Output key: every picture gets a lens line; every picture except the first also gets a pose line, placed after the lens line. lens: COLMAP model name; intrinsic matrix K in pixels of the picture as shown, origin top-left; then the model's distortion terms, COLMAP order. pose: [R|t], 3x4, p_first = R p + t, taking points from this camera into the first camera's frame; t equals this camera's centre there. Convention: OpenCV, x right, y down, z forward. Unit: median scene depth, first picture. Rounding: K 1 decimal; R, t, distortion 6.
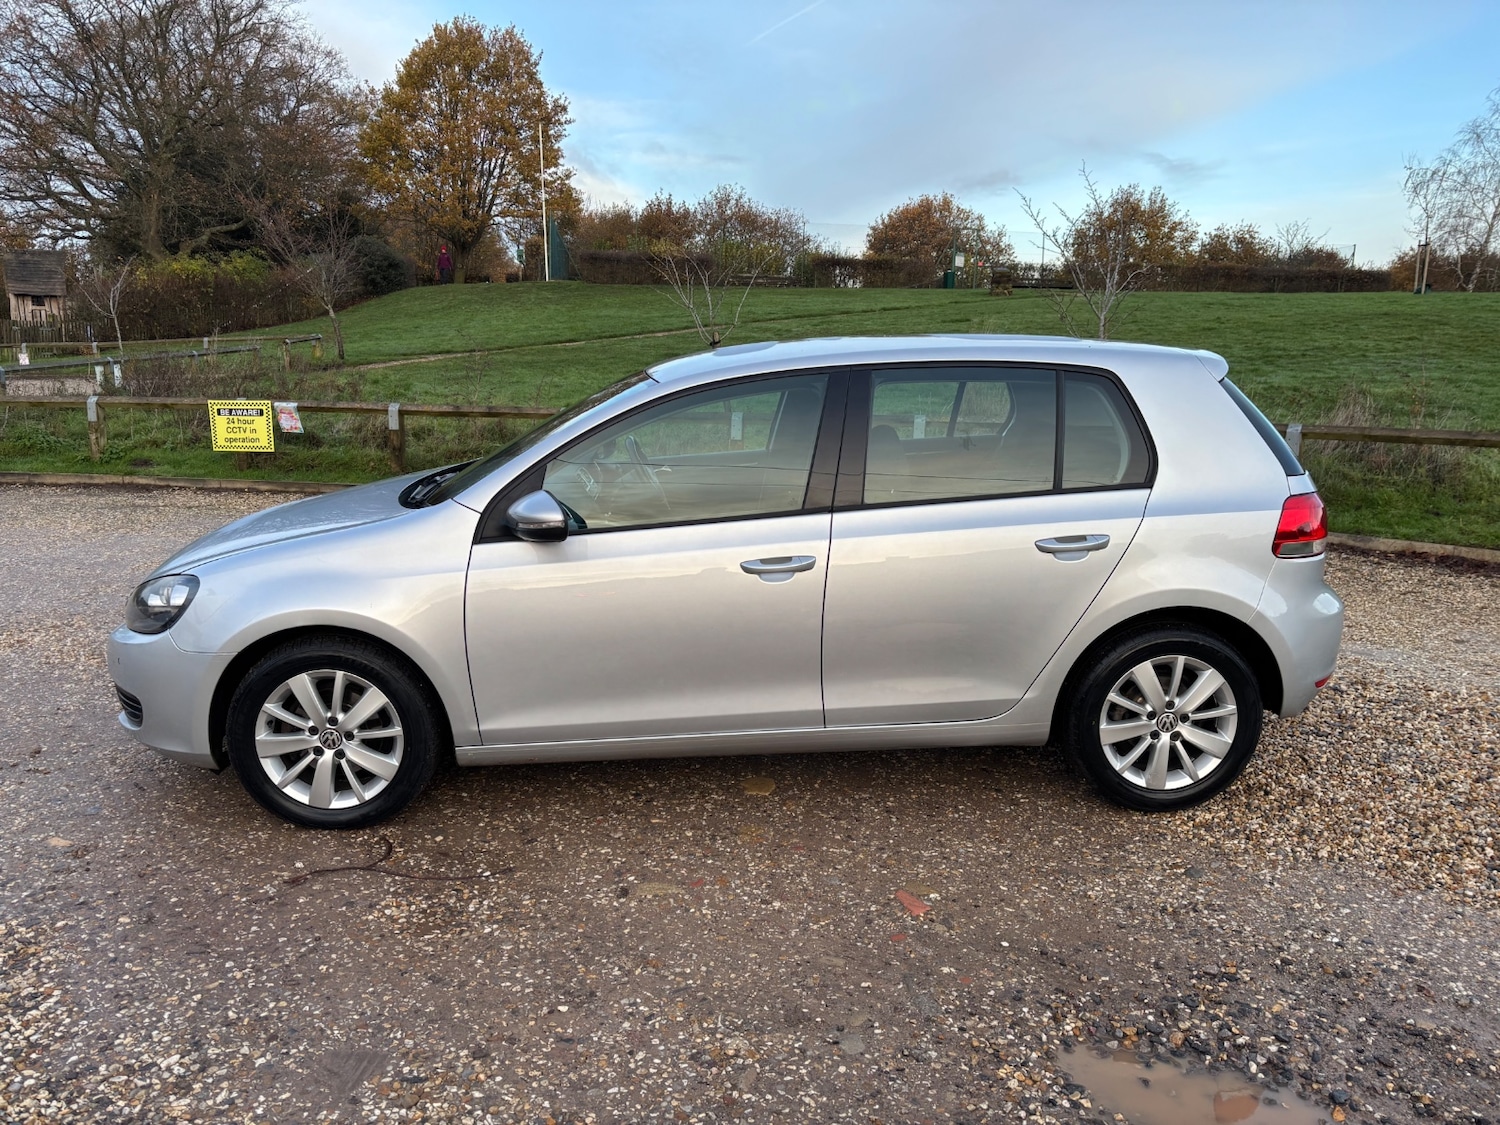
lens RADIAL K [[1133.6, 0, 736.3], [0, 1133.6, 550.0], [0, 0, 1]] dist [0.051247, -0.052018]
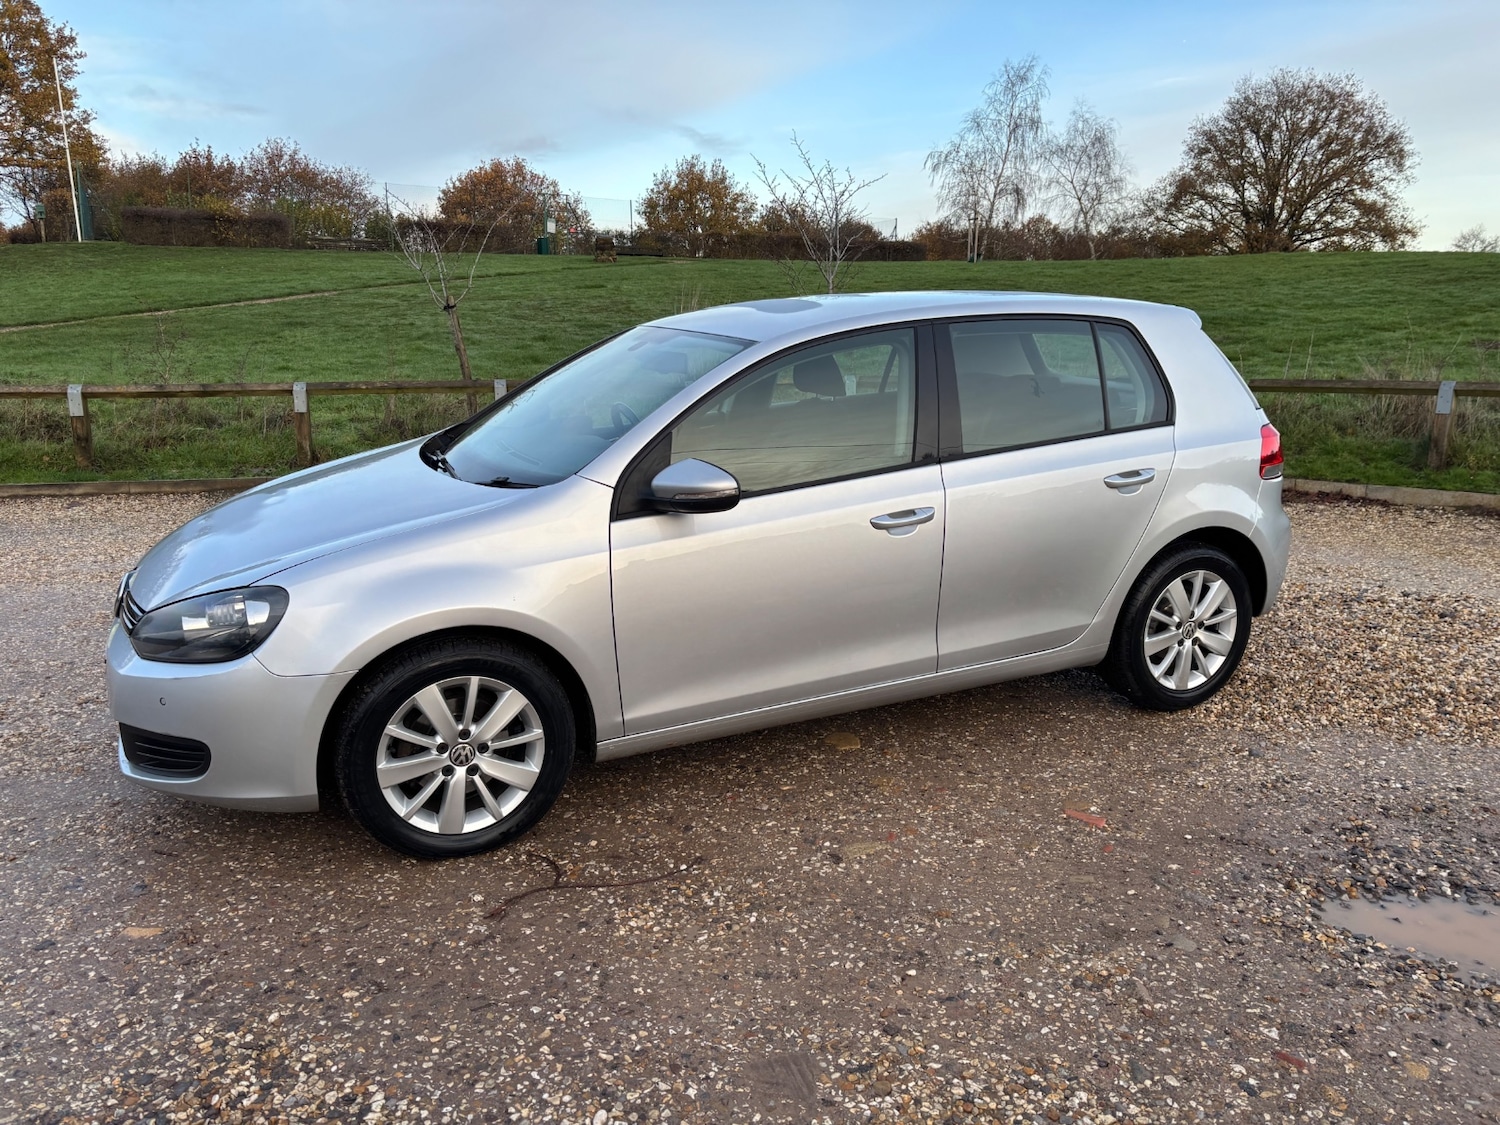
lens RADIAL K [[1133.6, 0, 748.4], [0, 1133.6, 556.5], [0, 0, 1]] dist [0.051247, -0.052018]
pose [[0.930071, -0.090623, 0.356026, -0.431293], [0.078891, 0.995757, 0.047368, -0.010998], [-0.358808, -0.015968, 0.933275, 0.095490]]
